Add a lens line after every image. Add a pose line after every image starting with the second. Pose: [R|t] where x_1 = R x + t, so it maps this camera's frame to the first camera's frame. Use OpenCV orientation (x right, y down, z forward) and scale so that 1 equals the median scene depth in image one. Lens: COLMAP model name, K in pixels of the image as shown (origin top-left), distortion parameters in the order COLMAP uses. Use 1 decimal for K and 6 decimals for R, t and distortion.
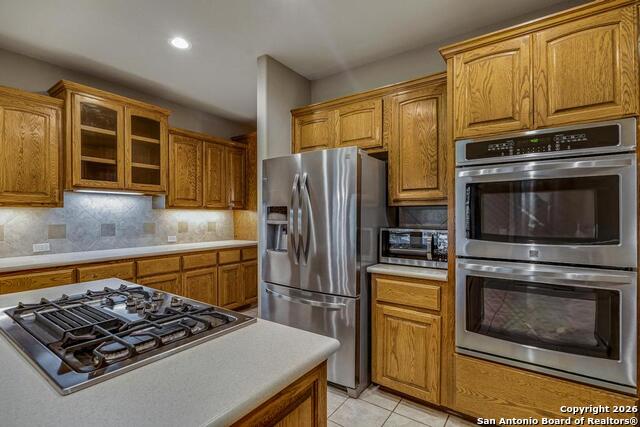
lens RADIAL K [[302.5, 0, 311.9], [0, 302.5, 213.3], [0, 0, 1]] dist [-0.002502, -0.000273]
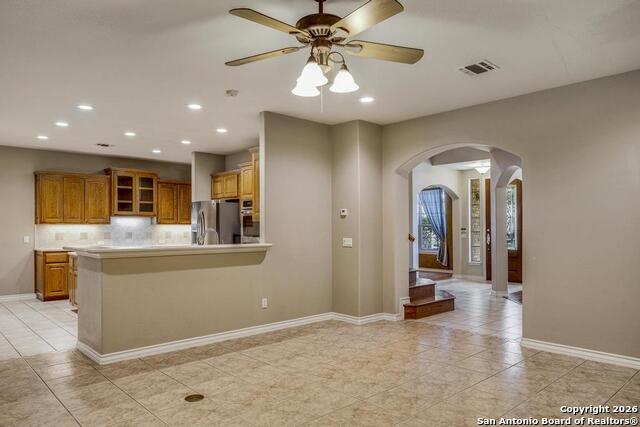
lens RADIAL K [[437.2, 0, 320.0], [0, 437.2, 213.5], [0, 0, 1]] dist [-0.000590, -0.000392]
pose [[0.985025, -0.004687, -0.172347, 1.263674], [0.000362, 0.999684, -0.025117, -0.017435], [0.172411, 0.024678, 0.984716, -1.921663]]
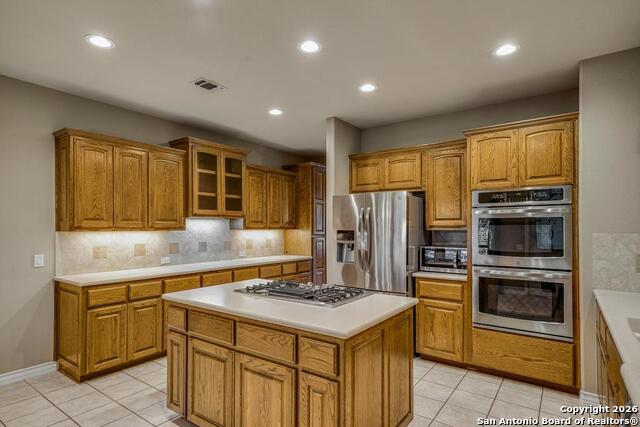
lens RADIAL K [[351.6, 0, 324.3], [0, 351.6, 220.2], [0, 0, 1]] dist [0.002457, 0.000321]
pose [[0.999599, 0.003575, 0.028098, -0.254691], [-0.003154, 0.999882, -0.015012, -0.043767], [-0.028148, 0.014917, 0.999492, -0.596303]]
